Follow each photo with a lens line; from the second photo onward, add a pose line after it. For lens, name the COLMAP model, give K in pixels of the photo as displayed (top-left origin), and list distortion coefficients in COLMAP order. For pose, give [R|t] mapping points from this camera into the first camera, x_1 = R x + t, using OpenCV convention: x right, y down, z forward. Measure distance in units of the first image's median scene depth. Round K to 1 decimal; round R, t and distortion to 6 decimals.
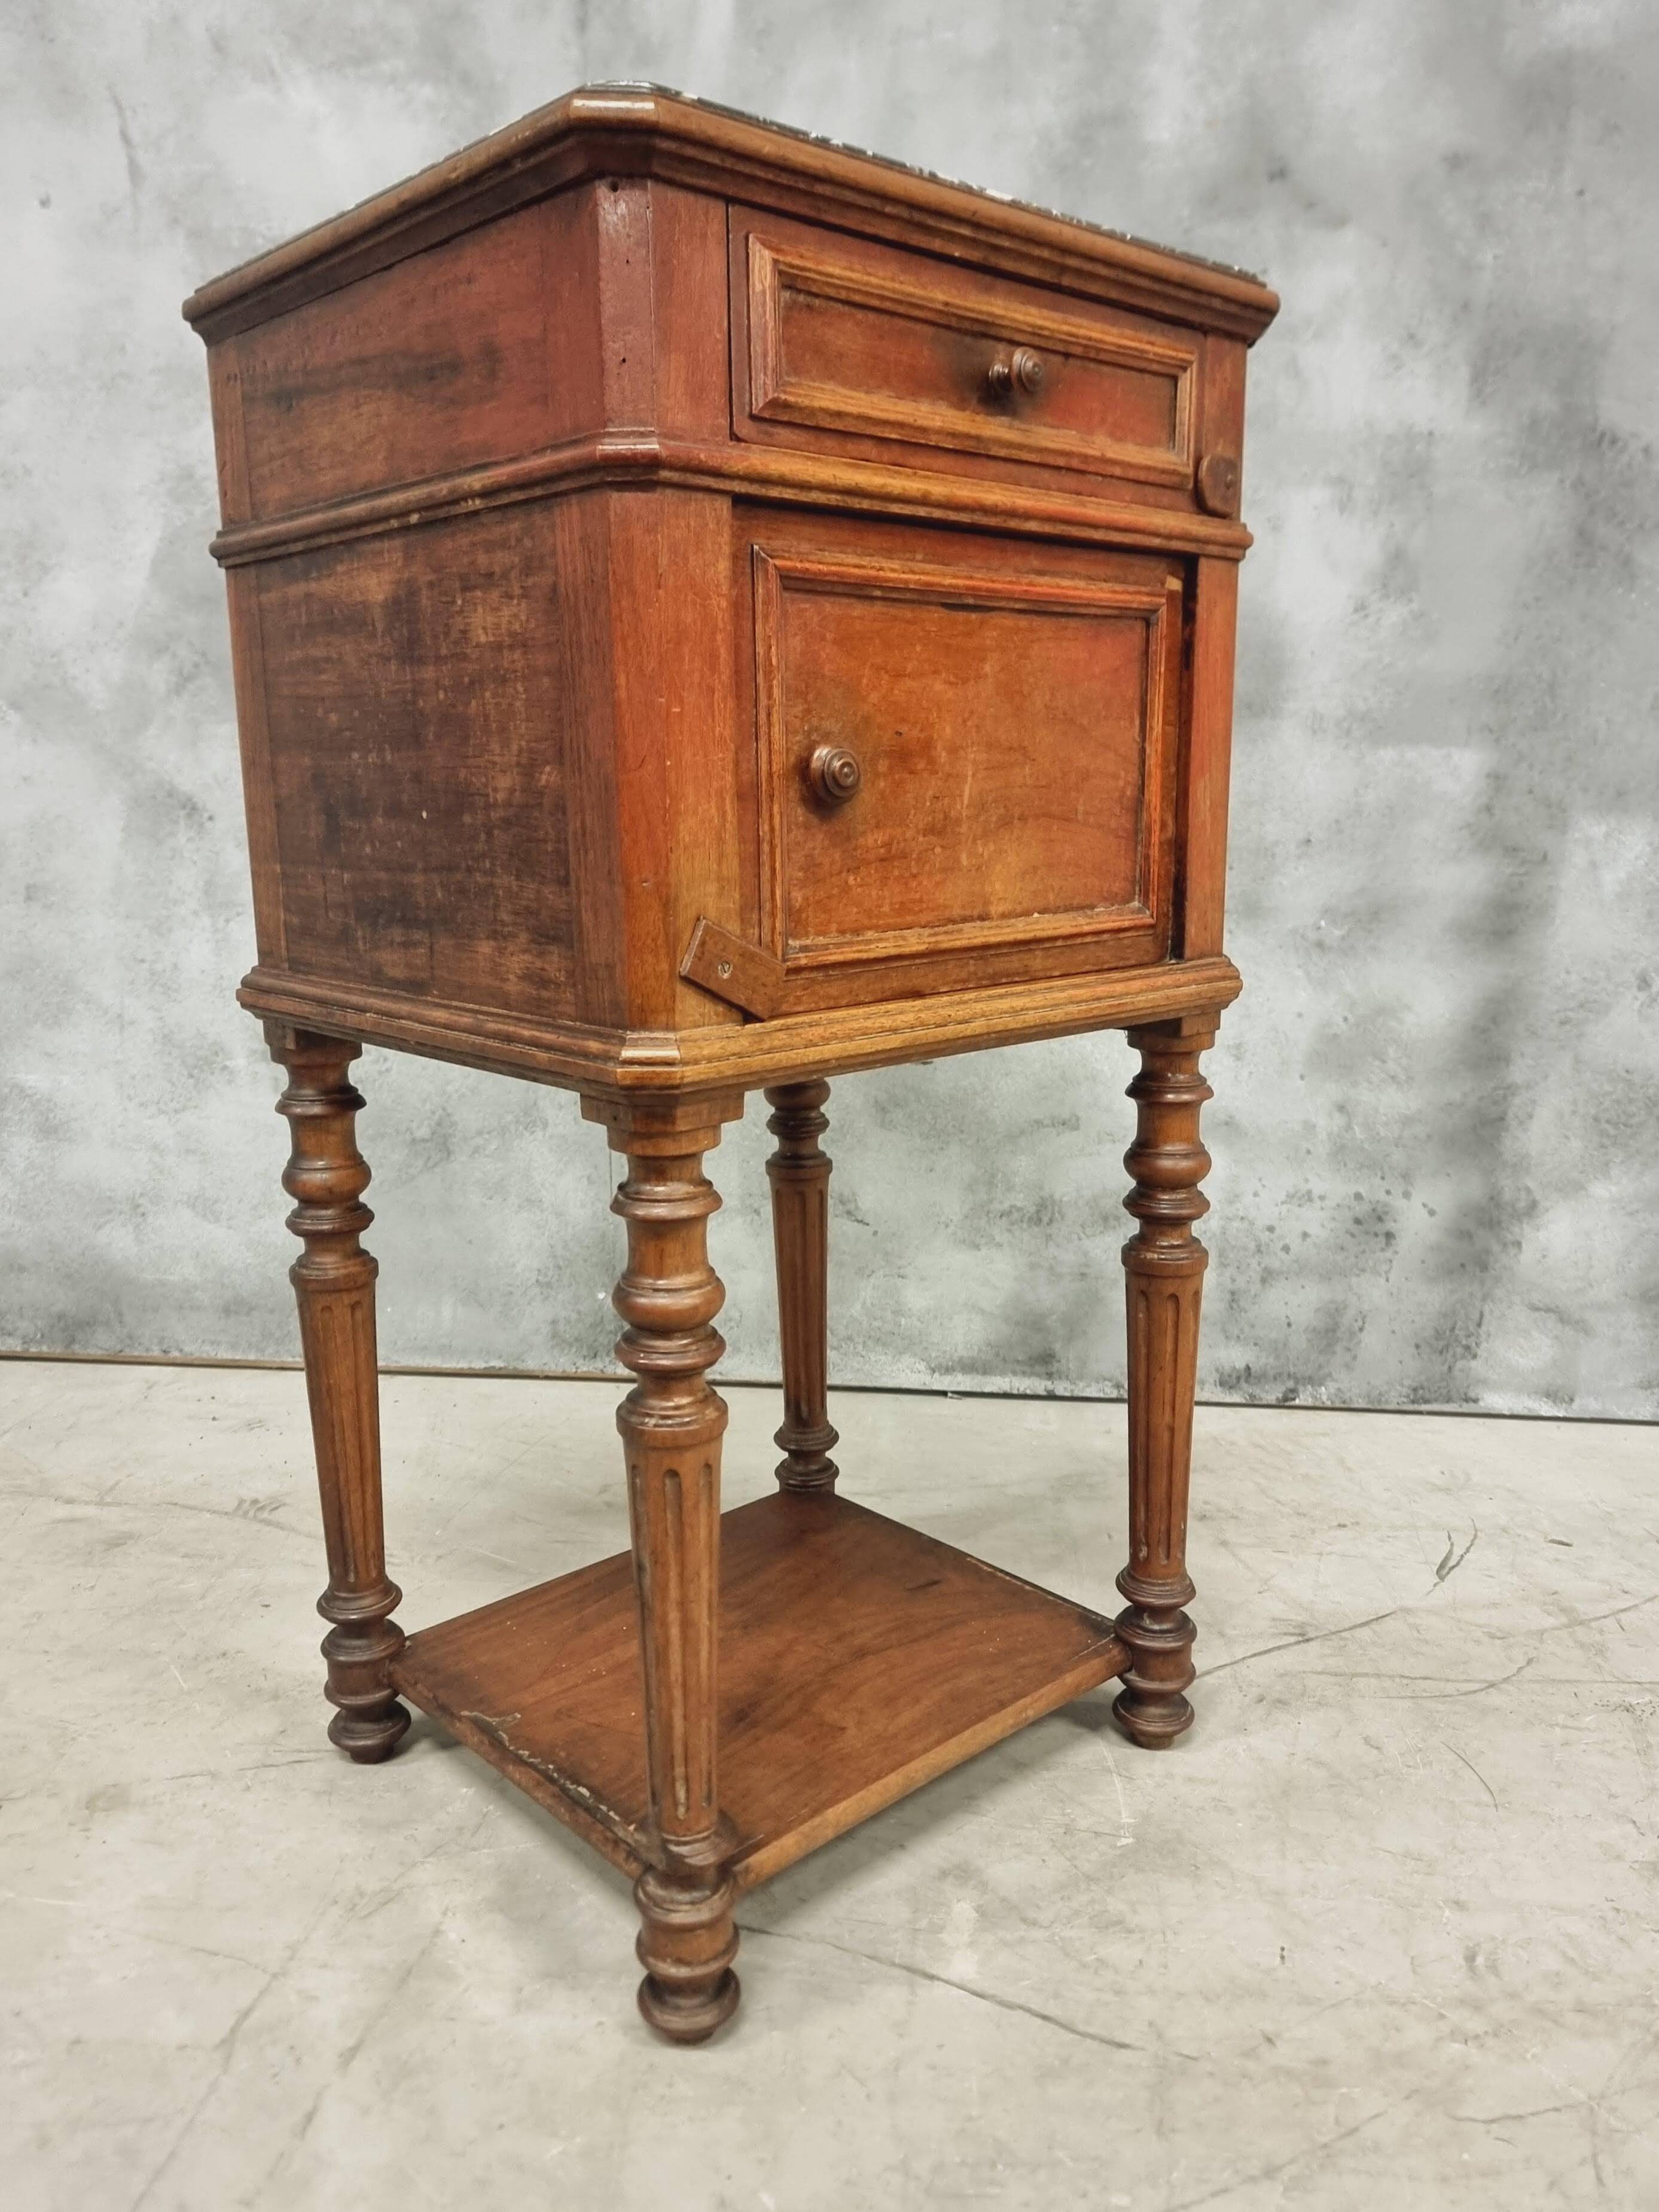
lens RADIAL K [[1689.1, 0, 813.1], [0, 1689.1, 1124.4], [0, 0, 1]] dist [0.062589, -0.054146]
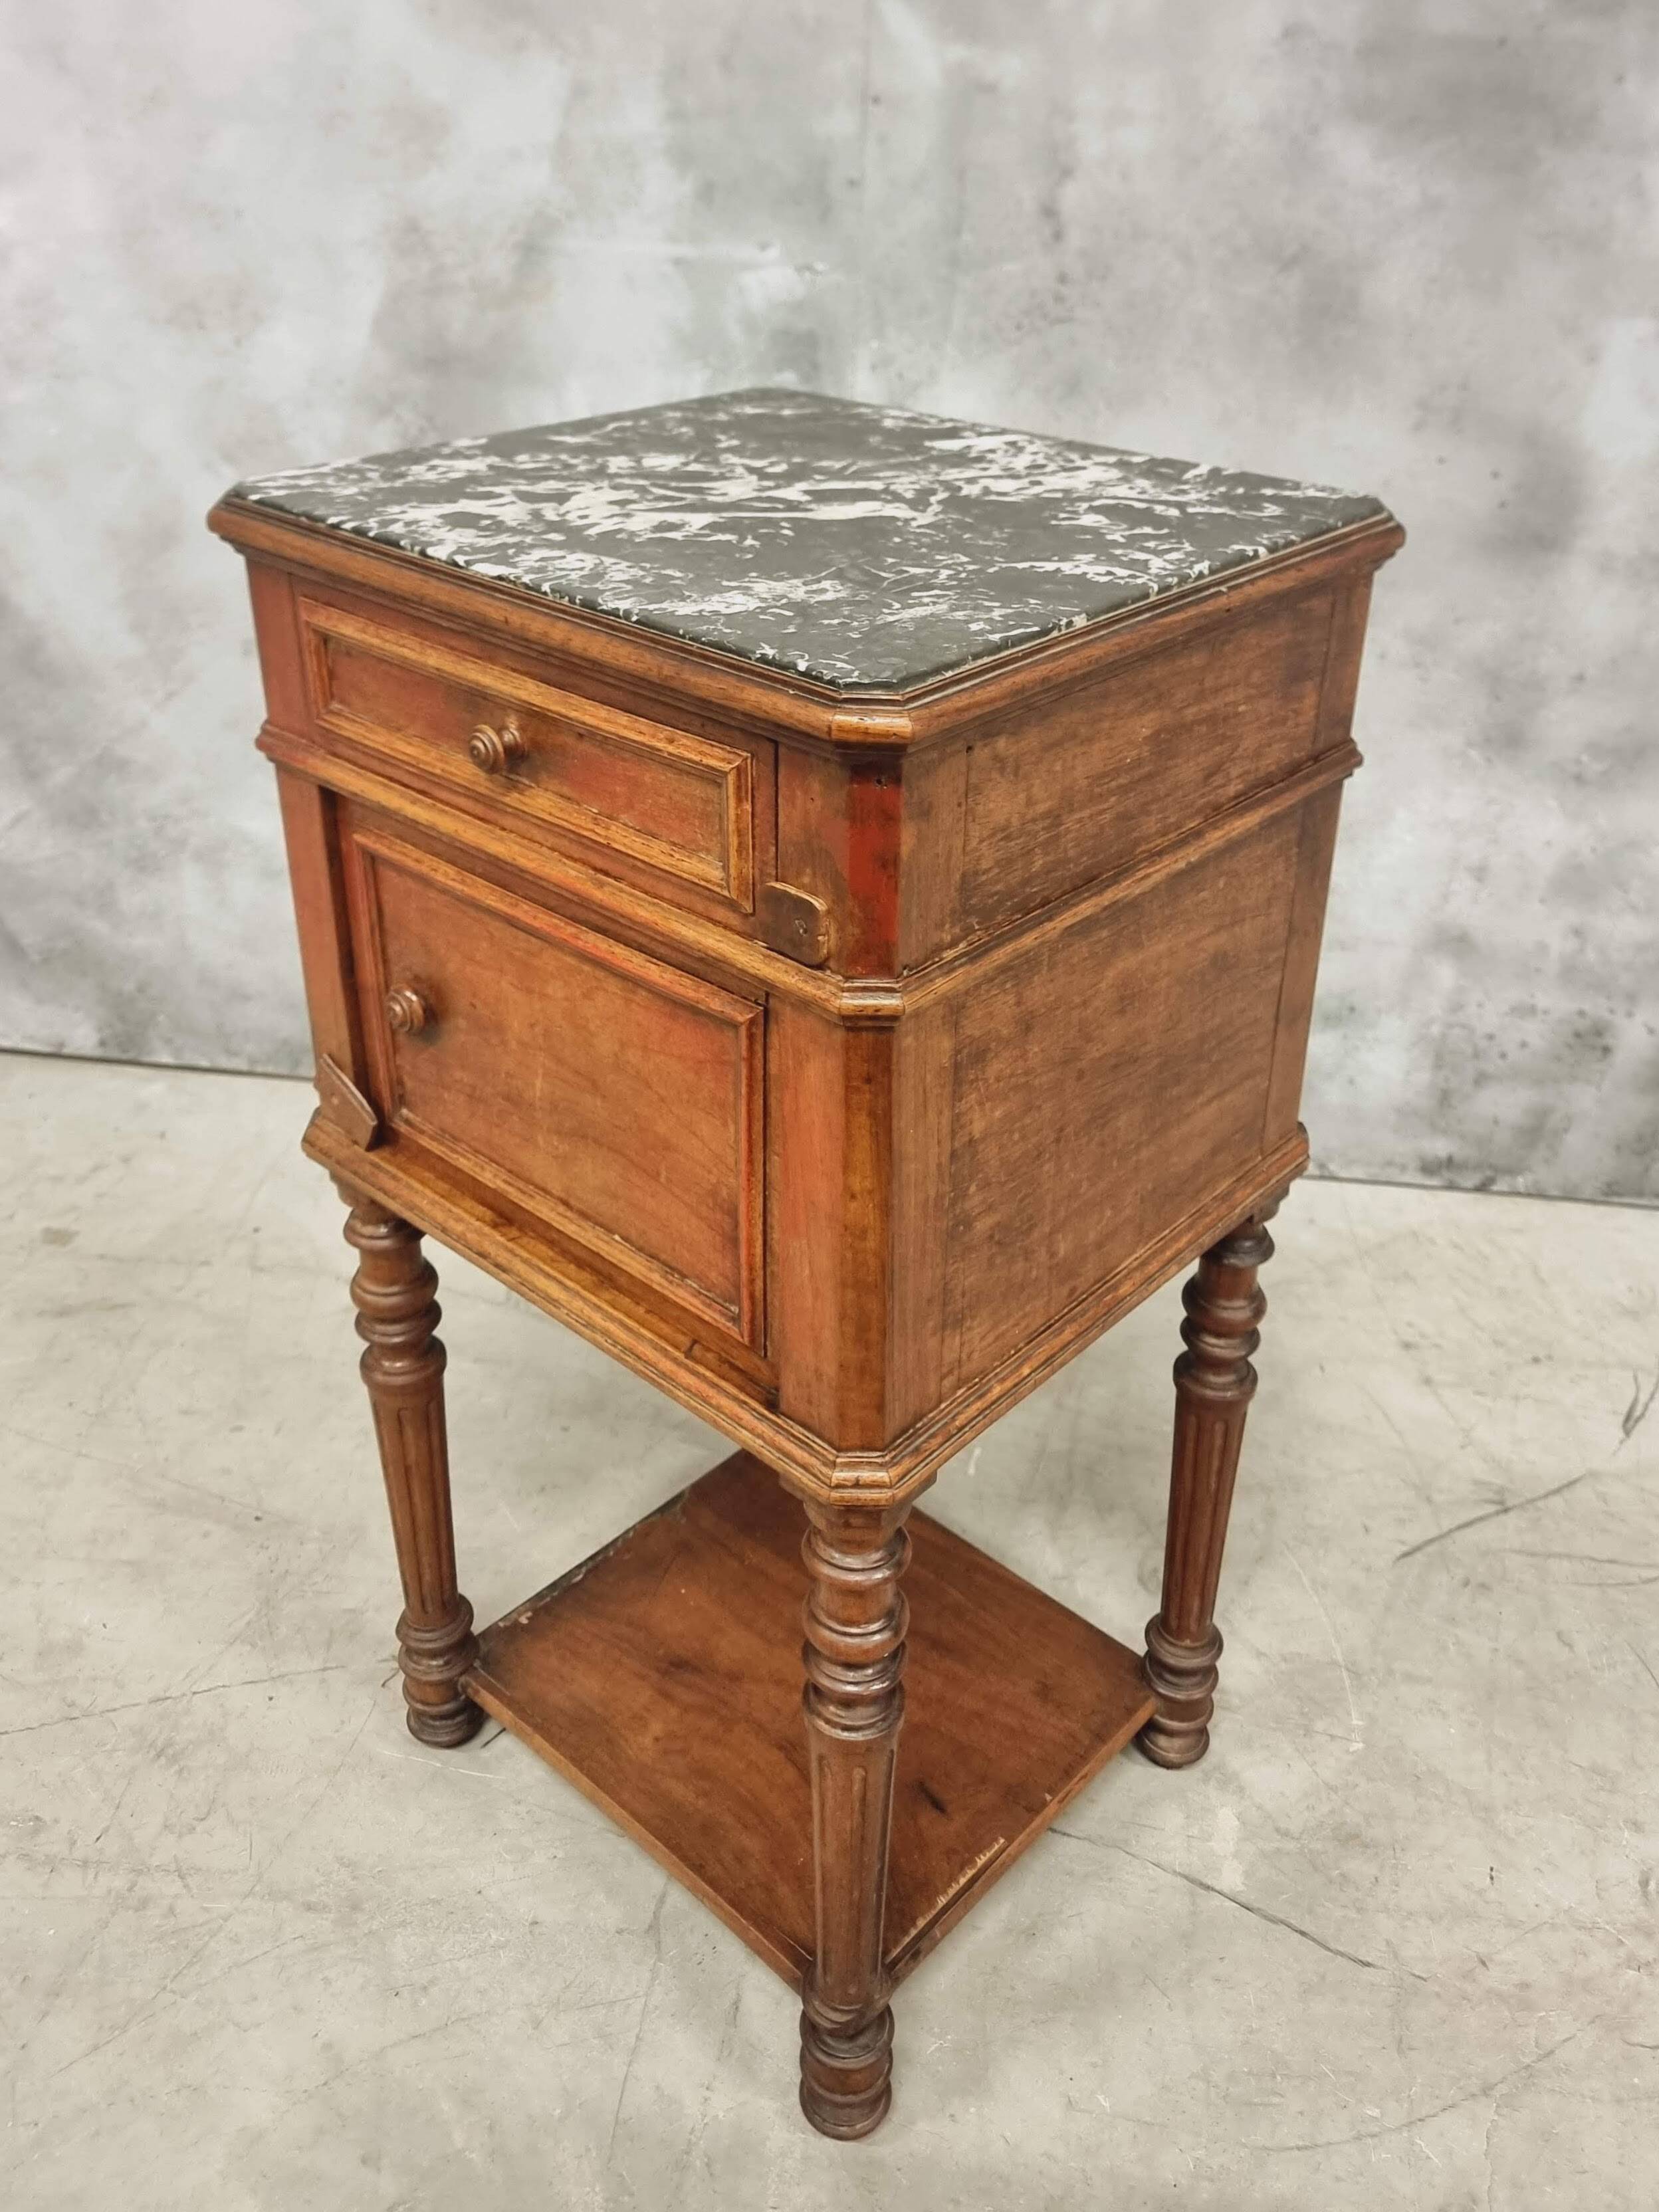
lens RADIAL K [[1892.7, 0, 850.8], [0, 1892.7, 932.4], [0, 0, 1]] dist [0.055843, -0.046339]
pose [[0.999441, 0.033418, -0.000198, -0.129003], [-0.032233, 0.965538, 0.258259, -0.315964], [0.008822, -0.258108, 0.966076, -0.099263]]
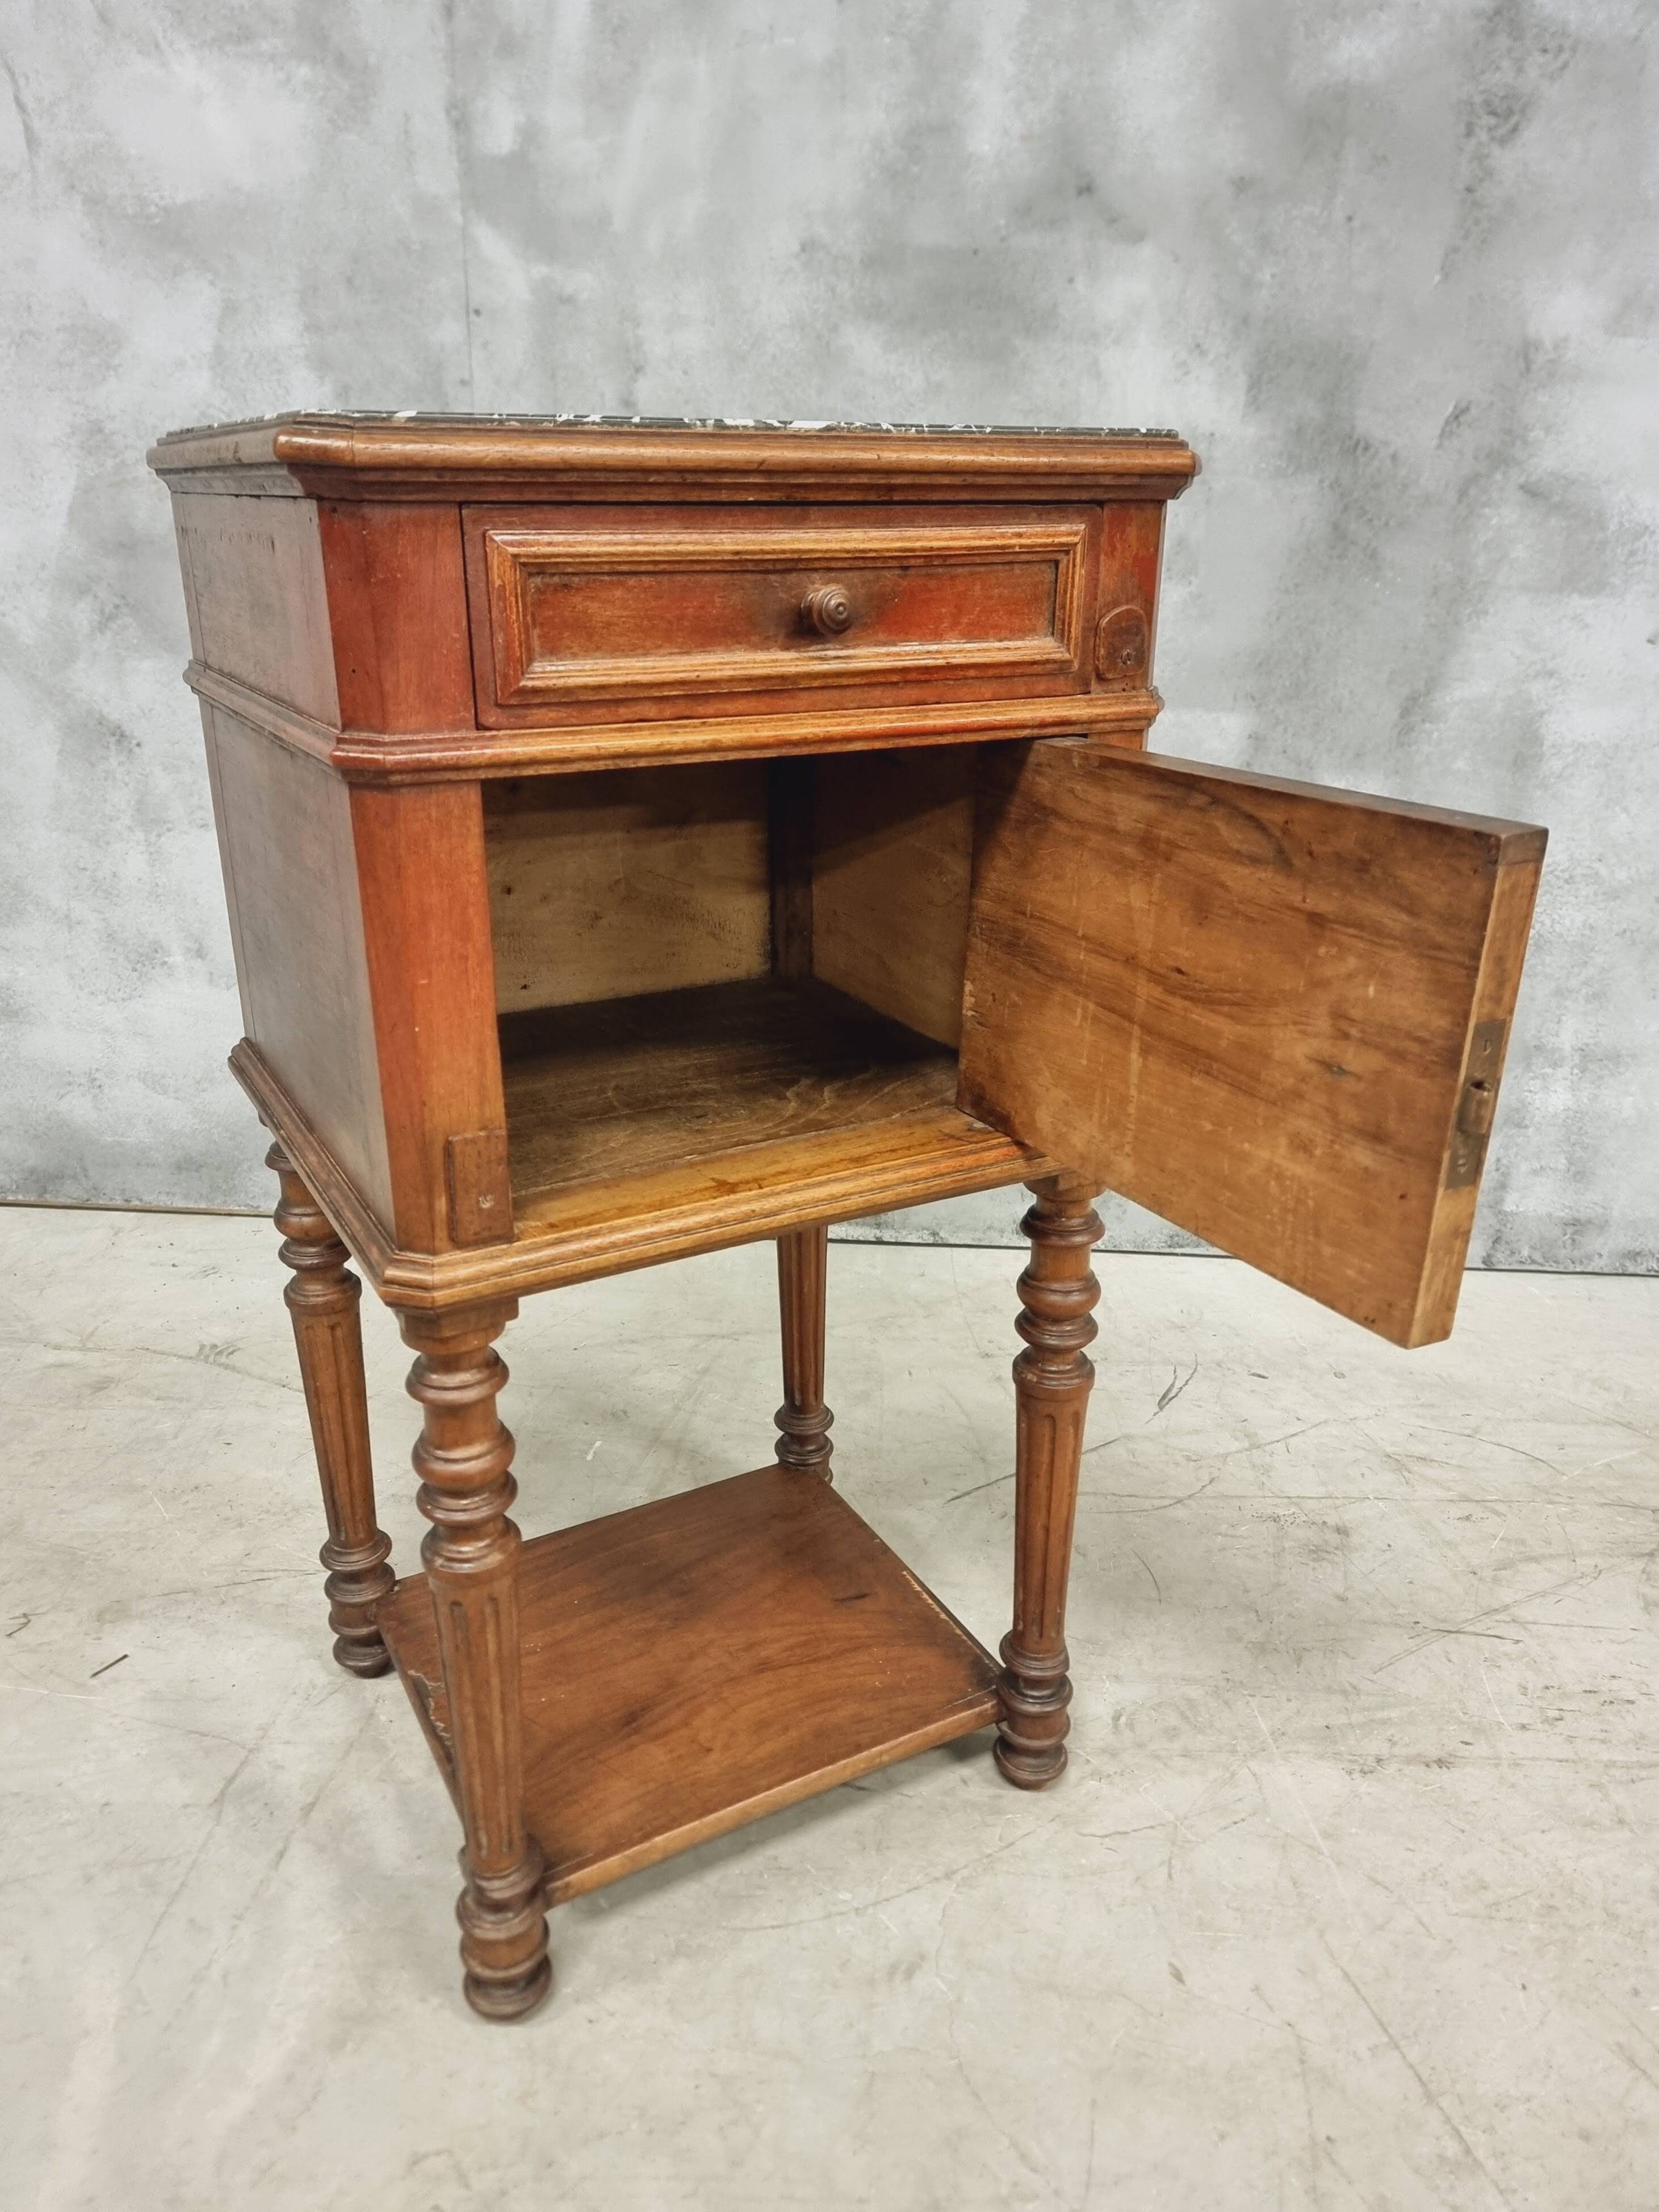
lens RADIAL K [[1603.6, 0, 814.2], [0, 1603.6, 1121.8], [0, 0, 1]] dist [0.076158, -0.072996]
pose [[0.998790, -0.000600, 0.049177, 0.043644], [-0.007593, 0.986055, 0.166244, -0.133328], [-0.048591, -0.166416, 0.984858, -0.133133]]
